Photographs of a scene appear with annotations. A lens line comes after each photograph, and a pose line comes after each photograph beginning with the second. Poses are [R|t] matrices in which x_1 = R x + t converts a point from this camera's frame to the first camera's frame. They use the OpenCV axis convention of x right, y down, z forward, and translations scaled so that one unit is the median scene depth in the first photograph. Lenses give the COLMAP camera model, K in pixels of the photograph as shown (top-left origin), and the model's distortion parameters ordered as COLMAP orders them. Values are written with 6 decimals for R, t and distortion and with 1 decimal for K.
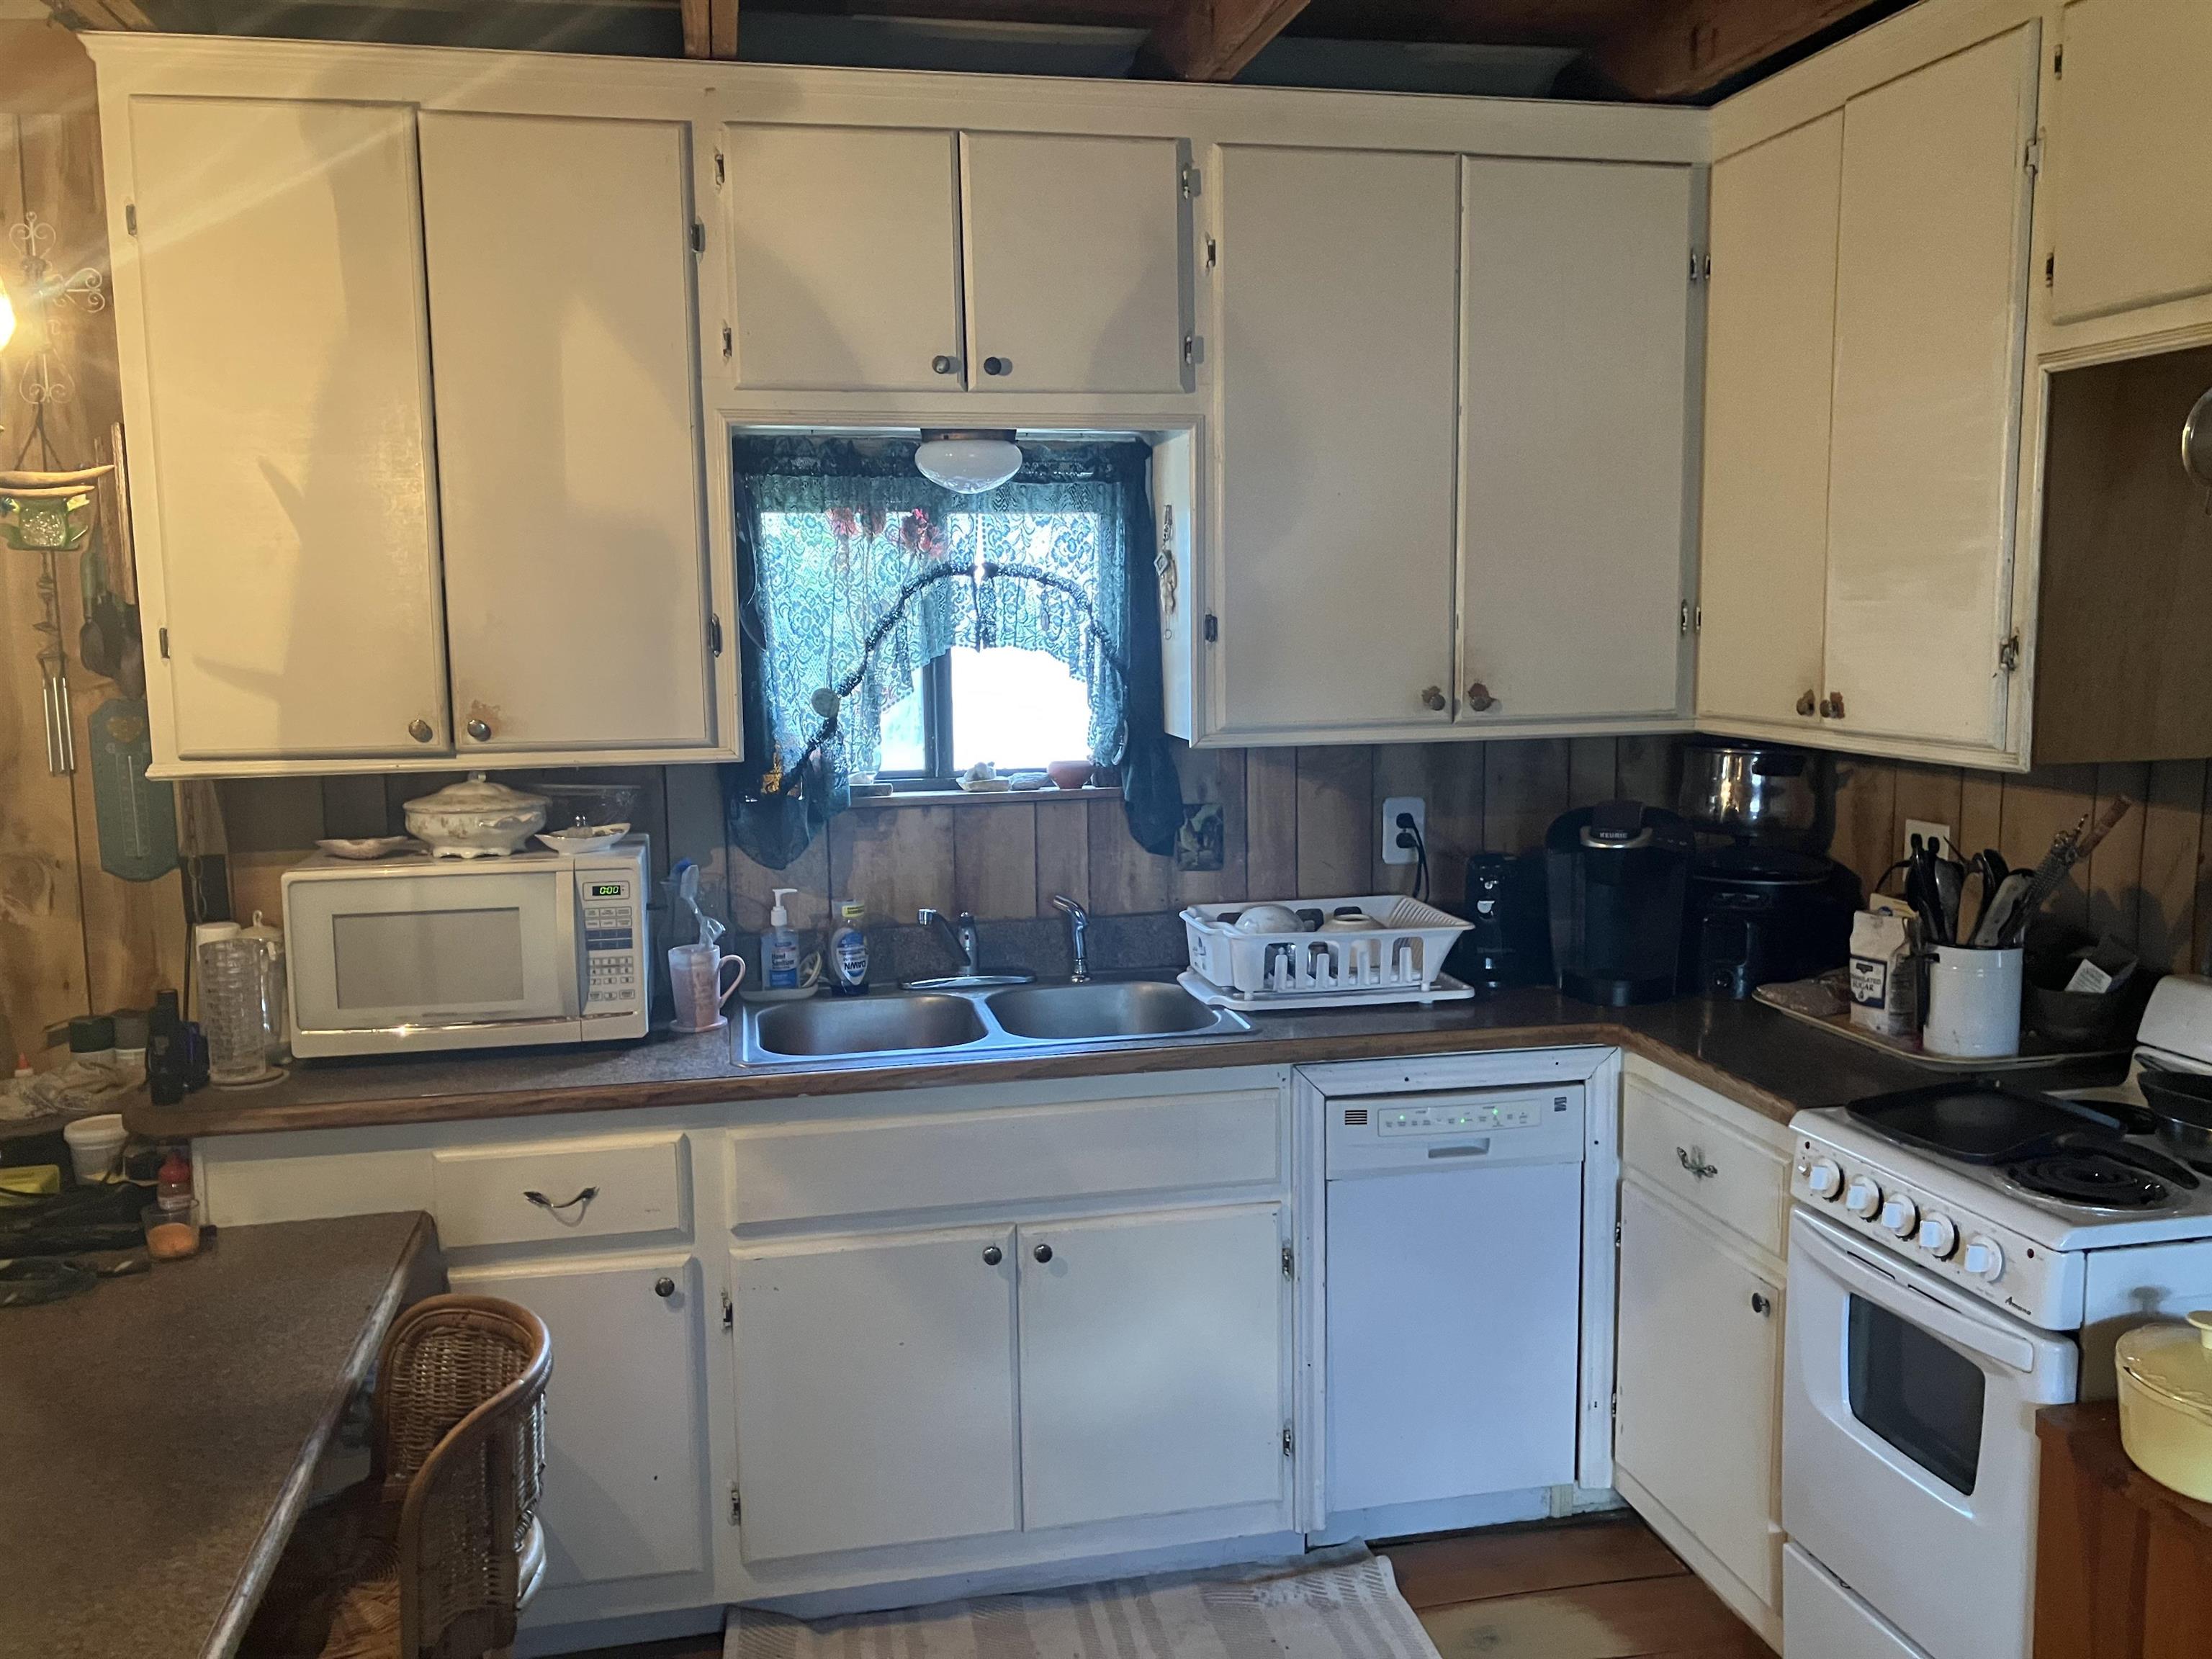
lens RADIAL K [[1813.6, 0, 1106.0], [0, 1813.6, 829.5], [0, 0, 1]] dist [0.086968, -0.115449]
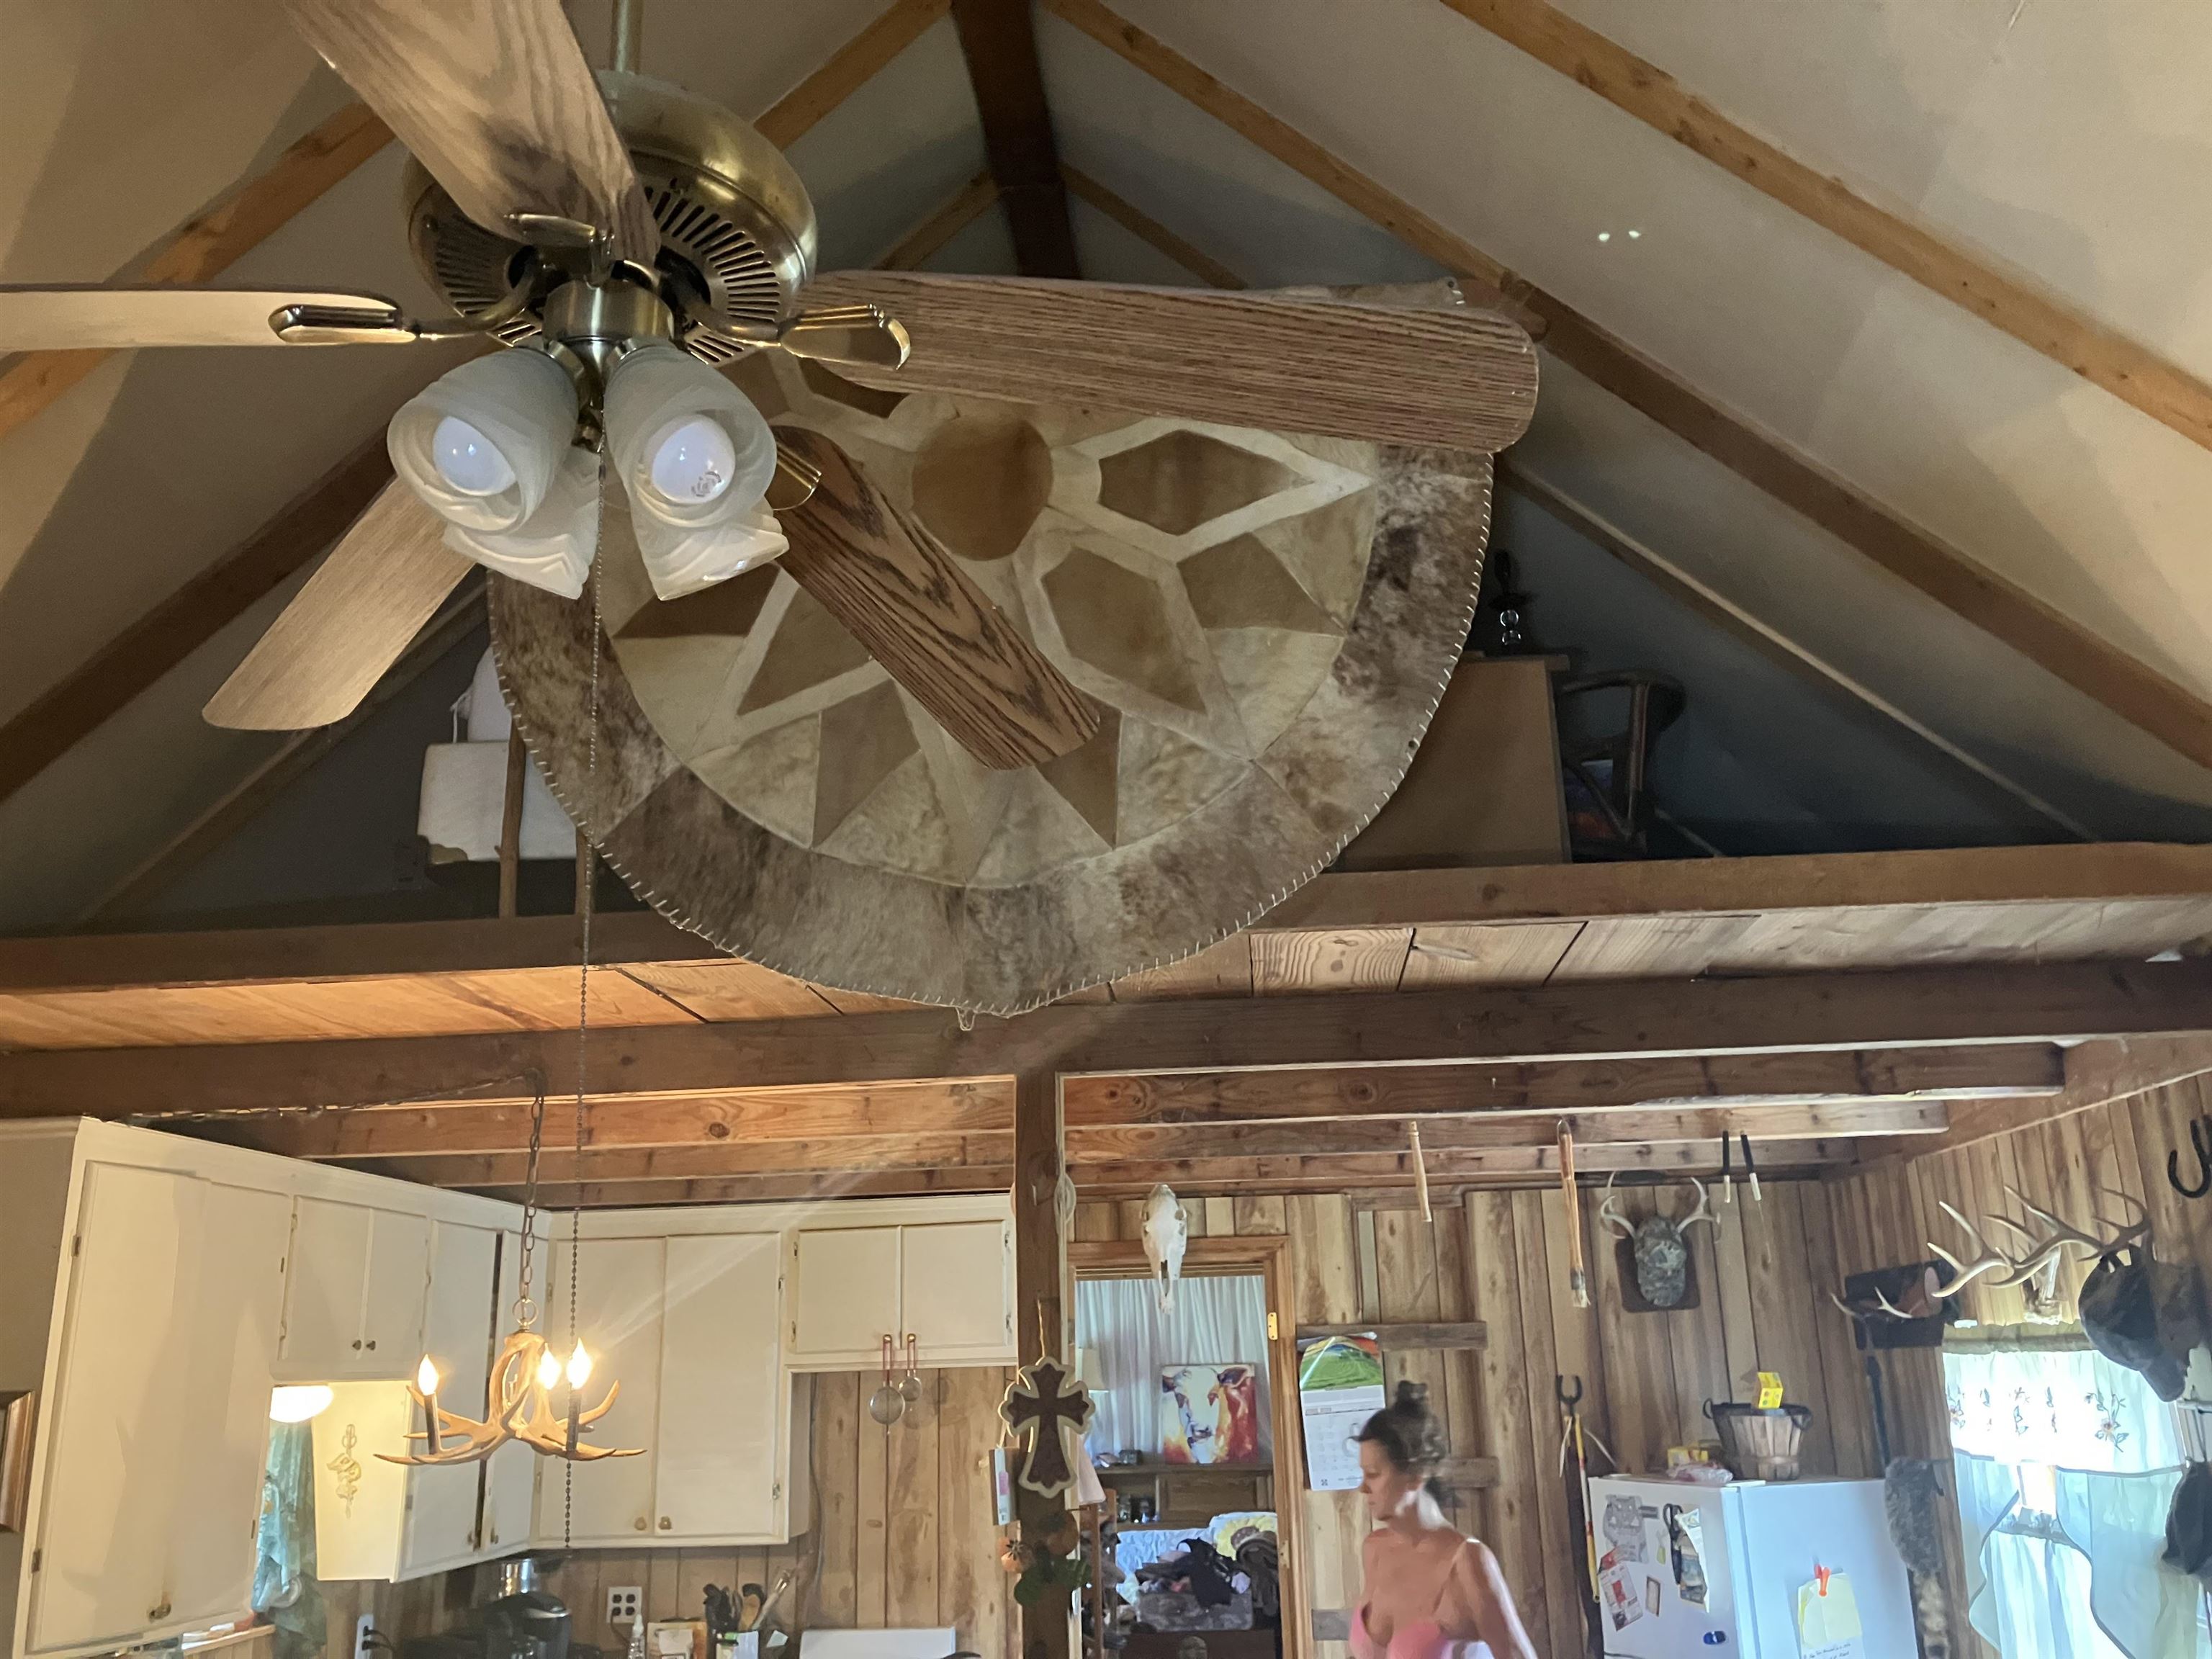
lens RADIAL K [[1813.6, 0, 1106.0], [0, 1813.6, 829.5], [0, 0, 1]] dist [0.086968, -0.115449]
pose [[0.301692, 0.274989, 0.912887, -1.459391], [0.134383, 0.935677, -0.326265, -0.052367], [-0.943887, 0.221108, 0.245332, -0.151652]]
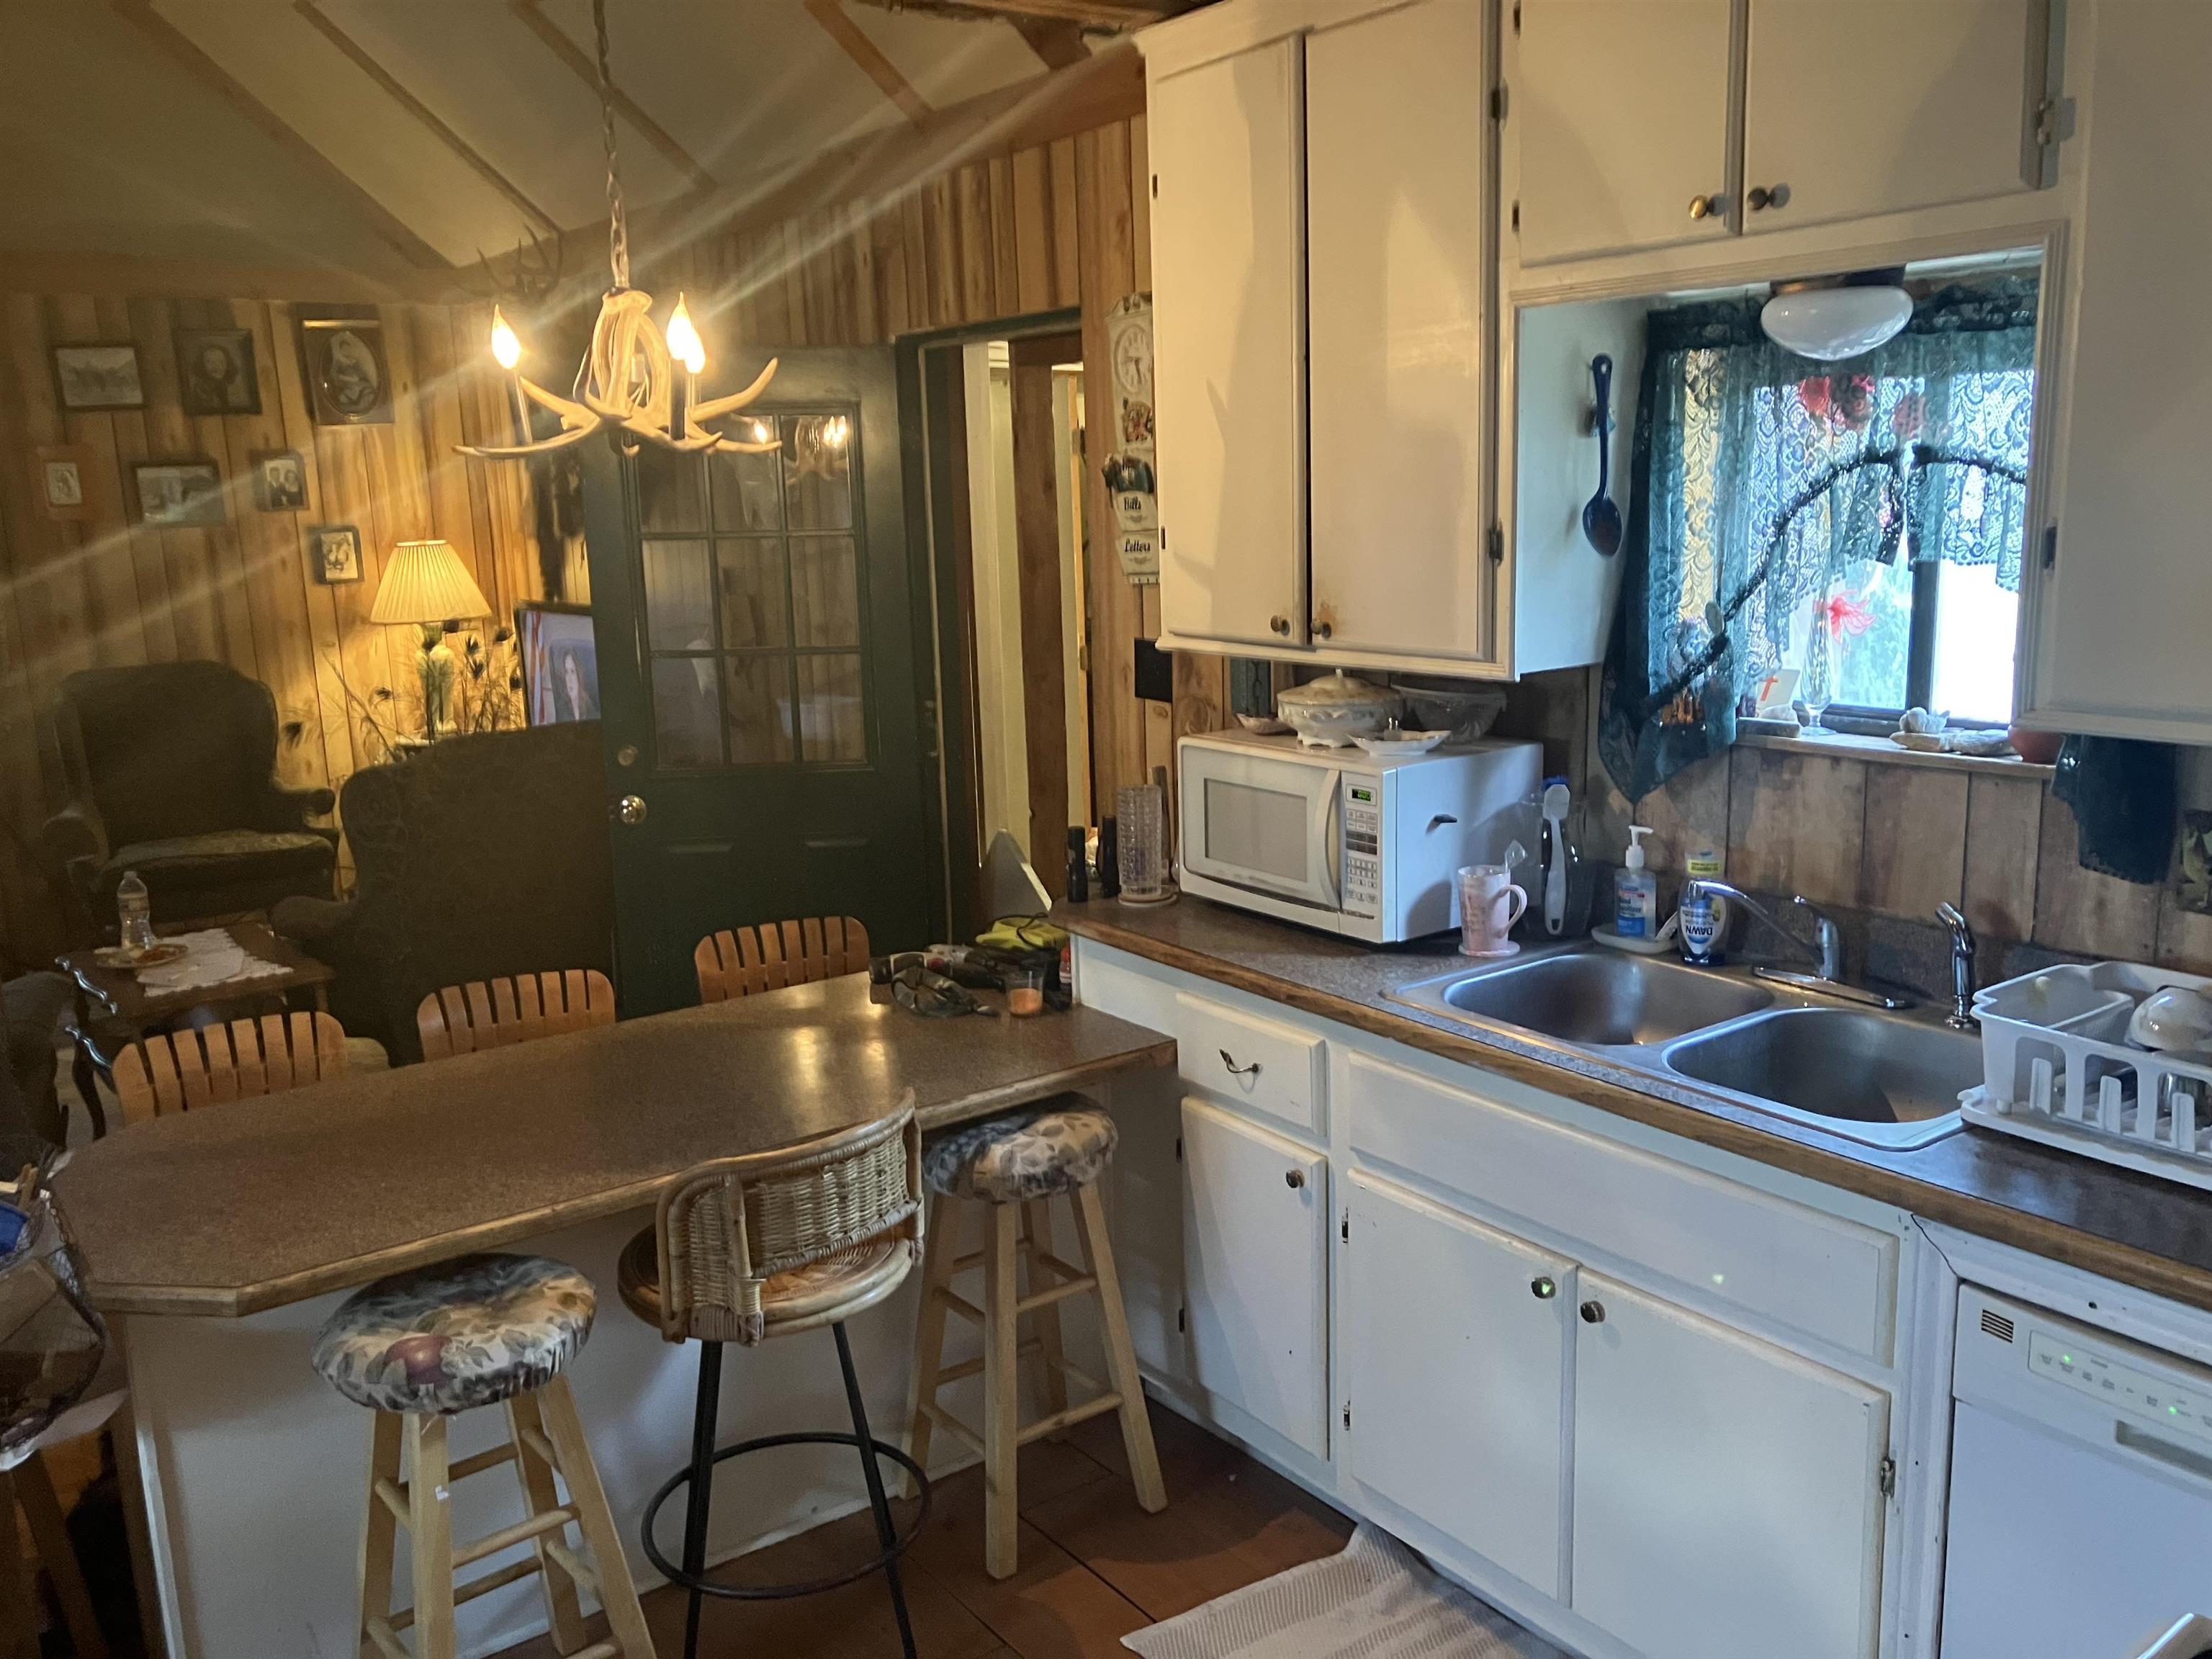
lens RADIAL K [[1813.6, 0, 1106.0], [0, 1813.6, 829.5], [0, 0, 1]] dist [0.086968, -0.115449]
pose [[0.395789, 0.177548, -0.901015, 0.546334], [-0.082893, 0.984035, 0.157495, -0.088936], [0.914593, 0.012353, 0.404187, 0.422192]]
